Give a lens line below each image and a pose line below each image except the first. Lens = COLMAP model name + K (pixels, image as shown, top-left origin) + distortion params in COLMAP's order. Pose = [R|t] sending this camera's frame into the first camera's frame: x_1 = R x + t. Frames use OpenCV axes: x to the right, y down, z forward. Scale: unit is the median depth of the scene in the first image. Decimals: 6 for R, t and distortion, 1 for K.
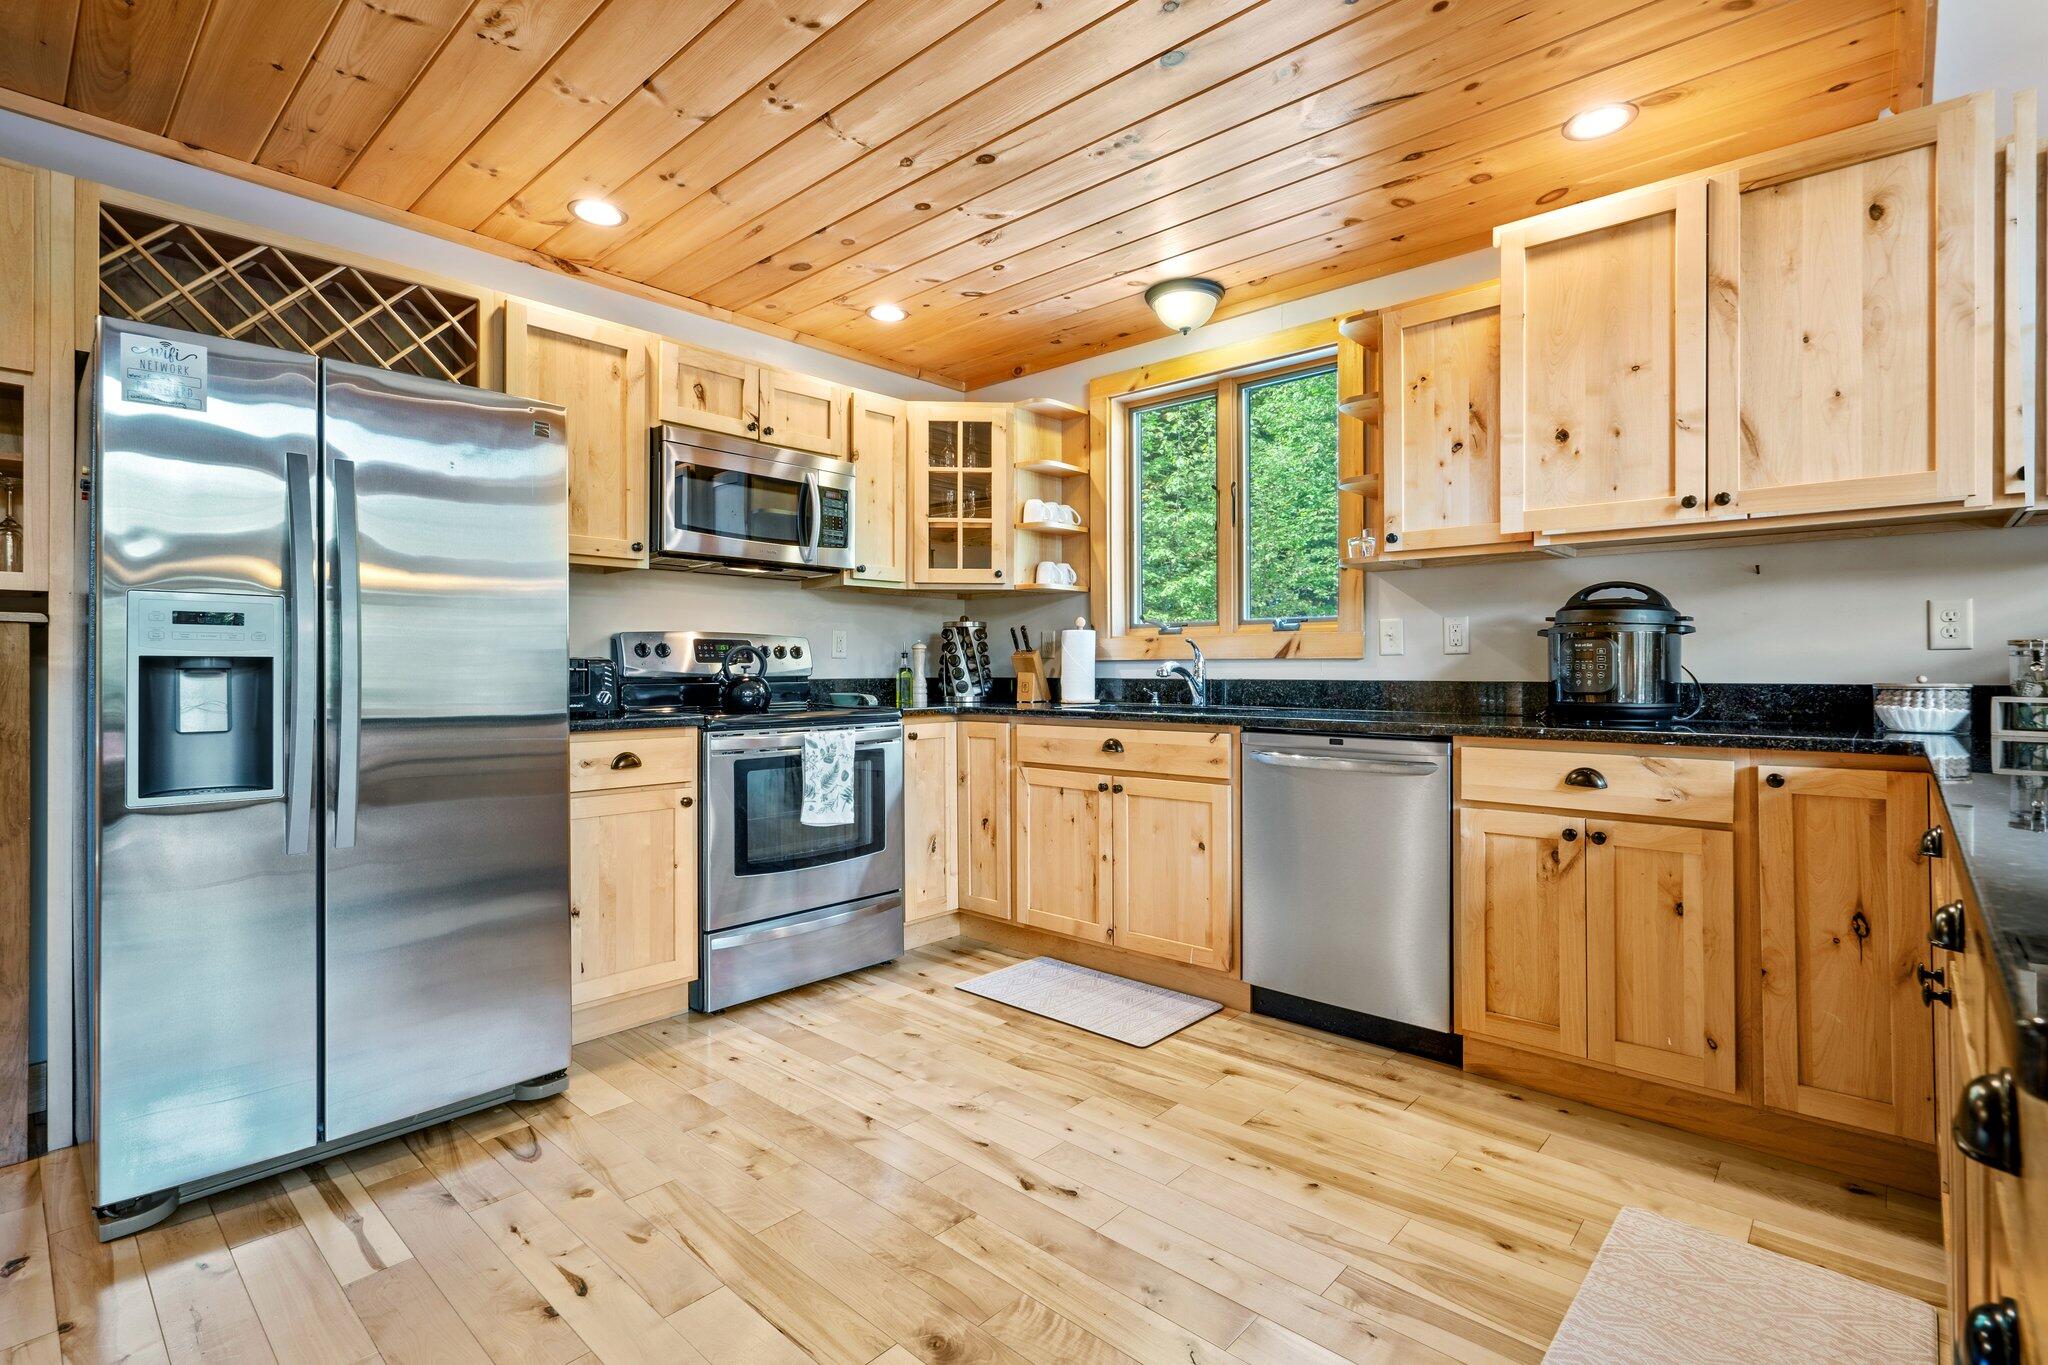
lens RADIAL K [[950.4, 0, 1051.1], [0, 950.4, 666.8], [0, 0, 1]] dist [-0.001218, 0.001539]
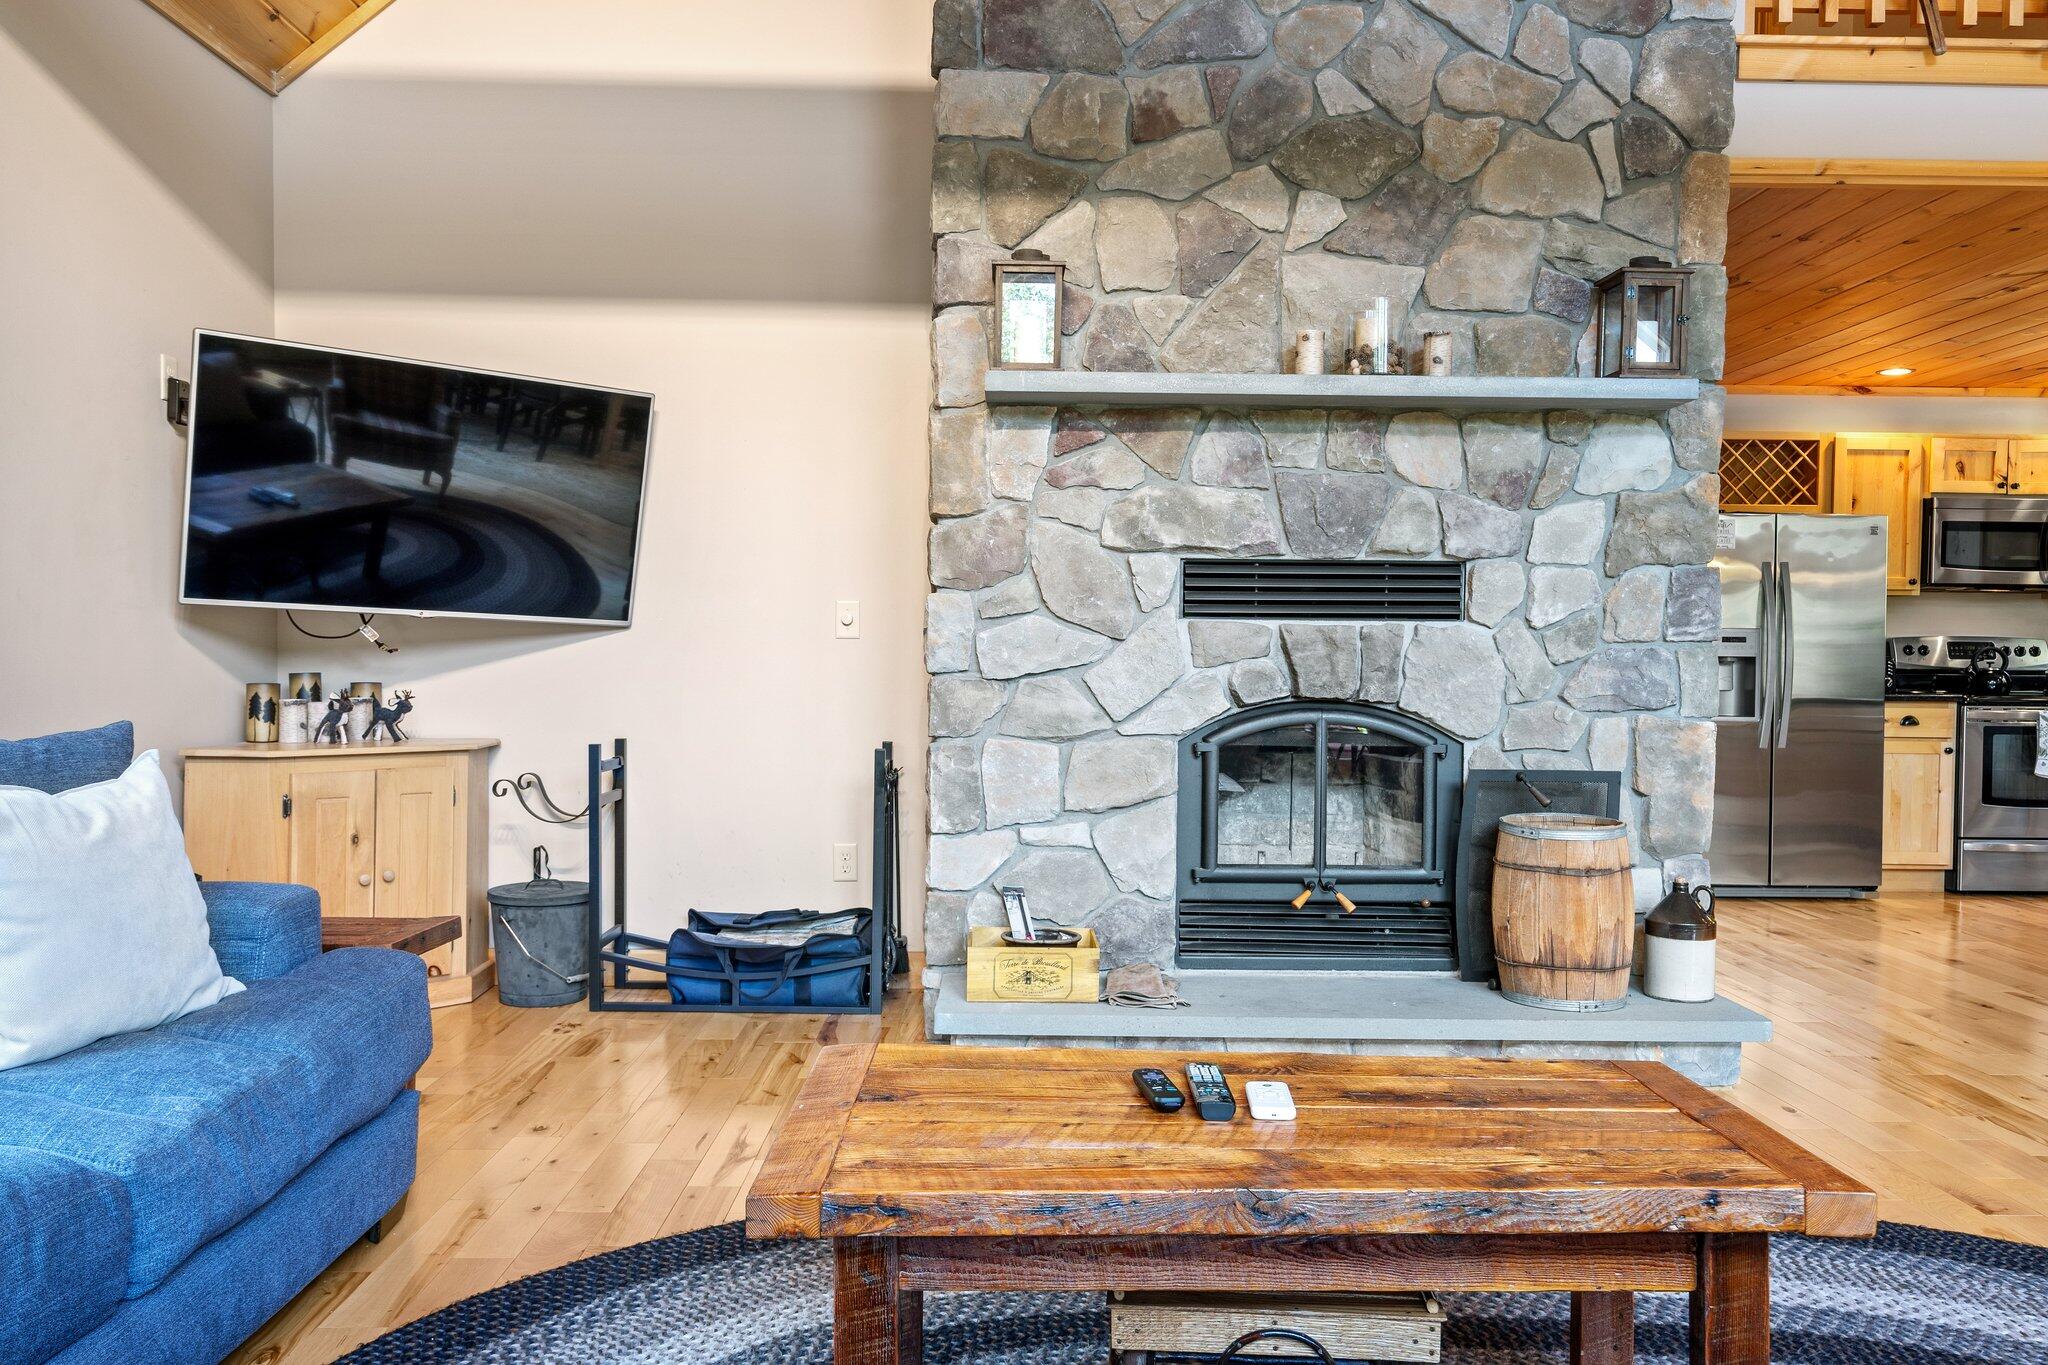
lens RADIAL K [[1567.2, 0, 1027.5], [0, 1567.2, 699.6], [0, 0, 1]] dist [0.011779, -0.003016]
pose [[0.671055, 0.029212, -0.740832, 0.465252], [-0.007852, 0.999447, 0.032297, -0.009979], [0.741366, -0.015856, 0.670914, -1.686790]]
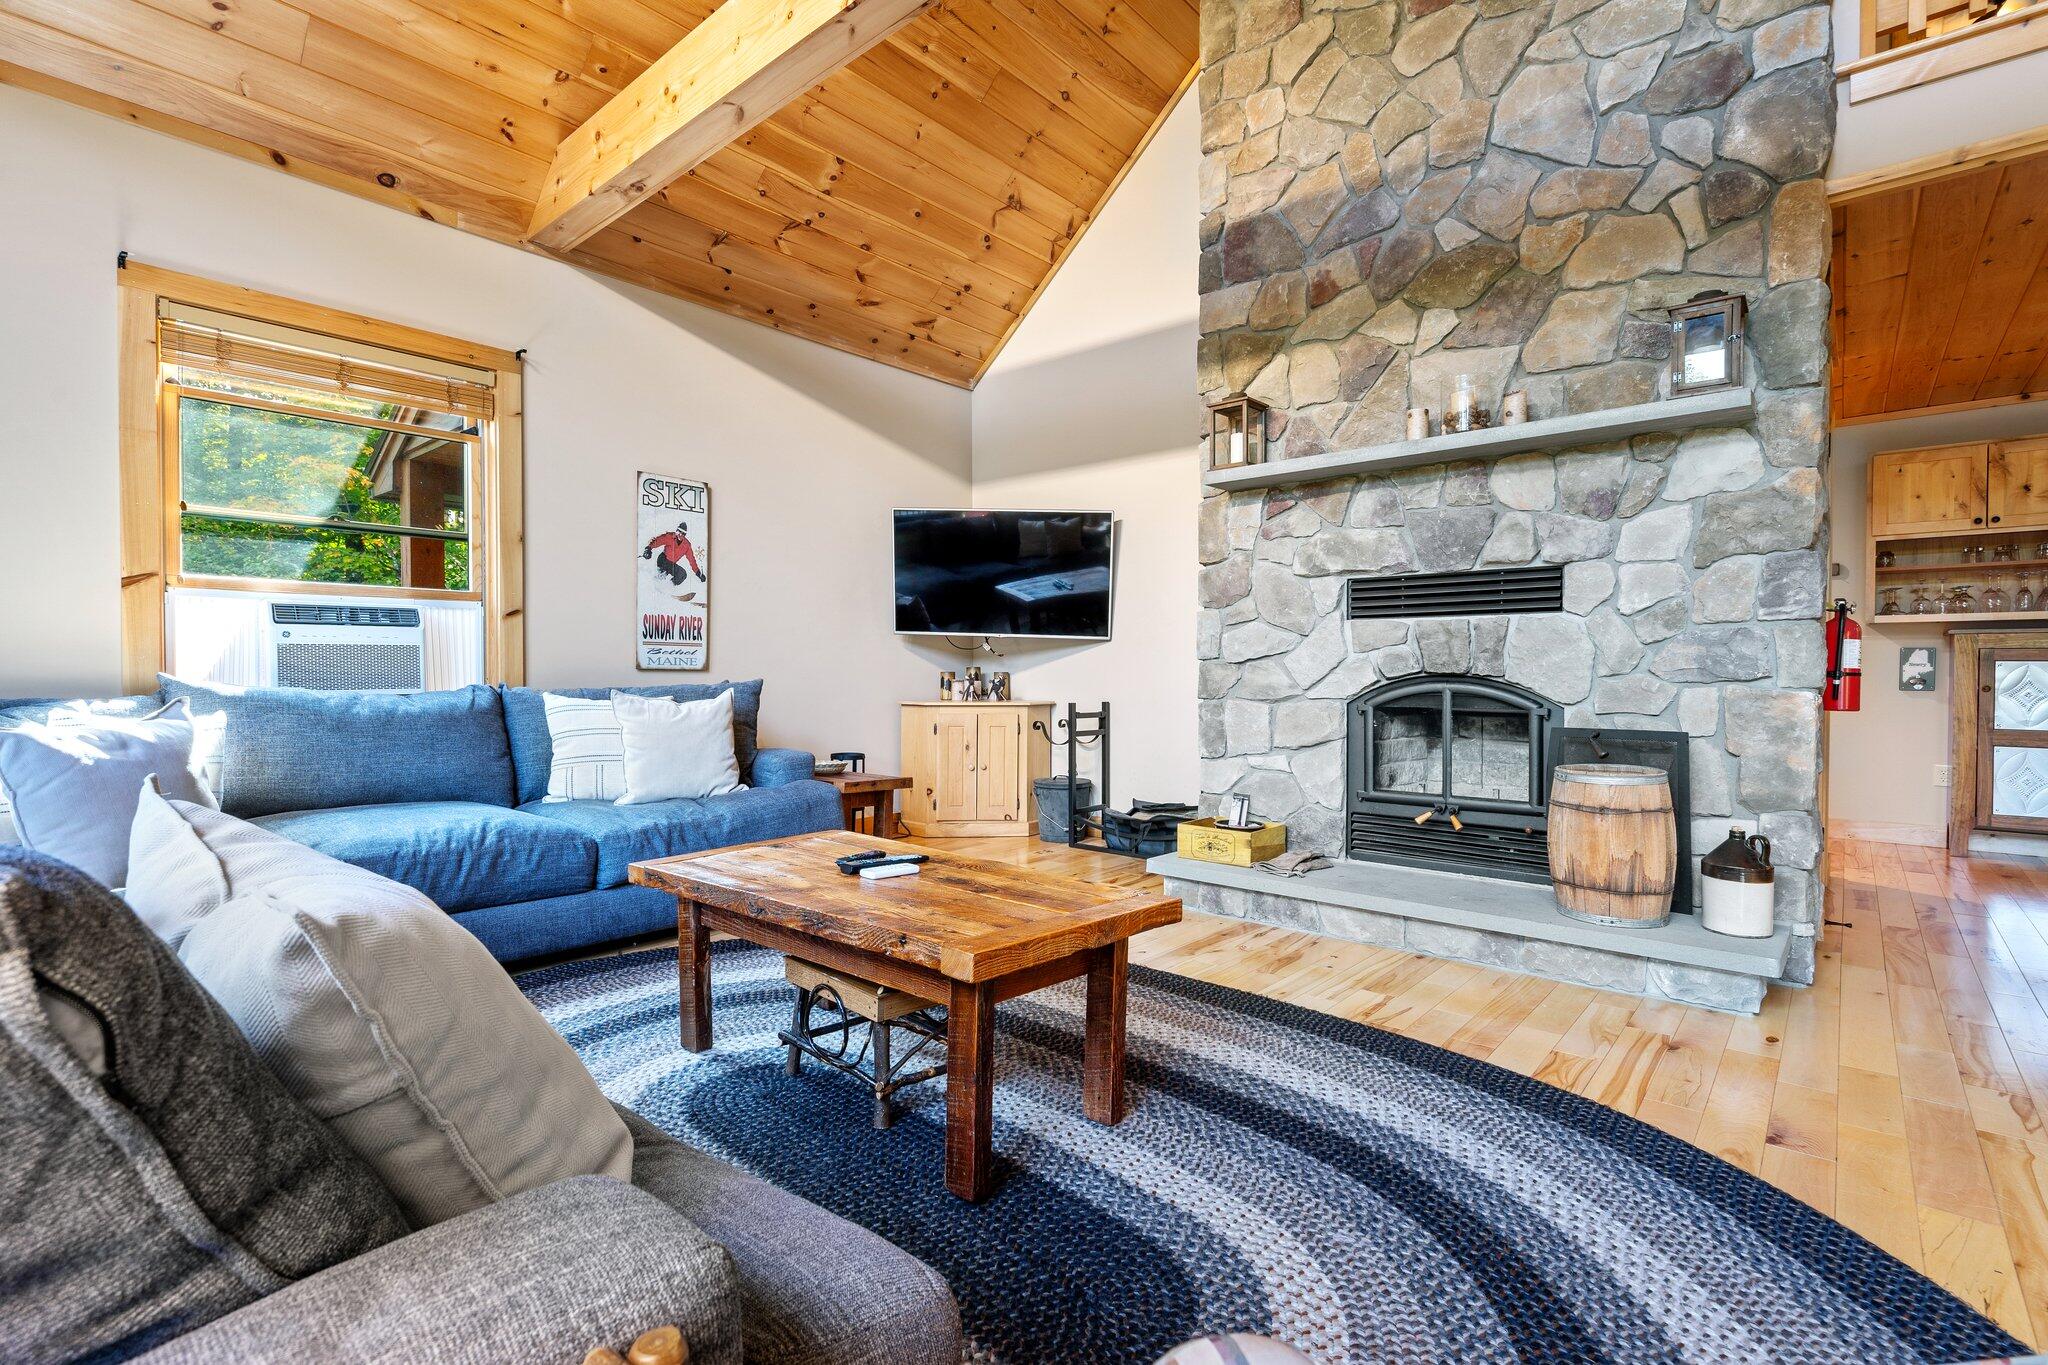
lens RADIAL K [[942.0, 0, 1032.1], [0, 942.0, 687.1], [0, 0, 1]] dist [0.001800, 0.001090]
pose [[0.014921, 0.015457, -0.999769, 0.766369], [0.000351, 0.999880, 0.015464, 0.032920], [0.999889, -0.000582, 0.014914, -1.047982]]
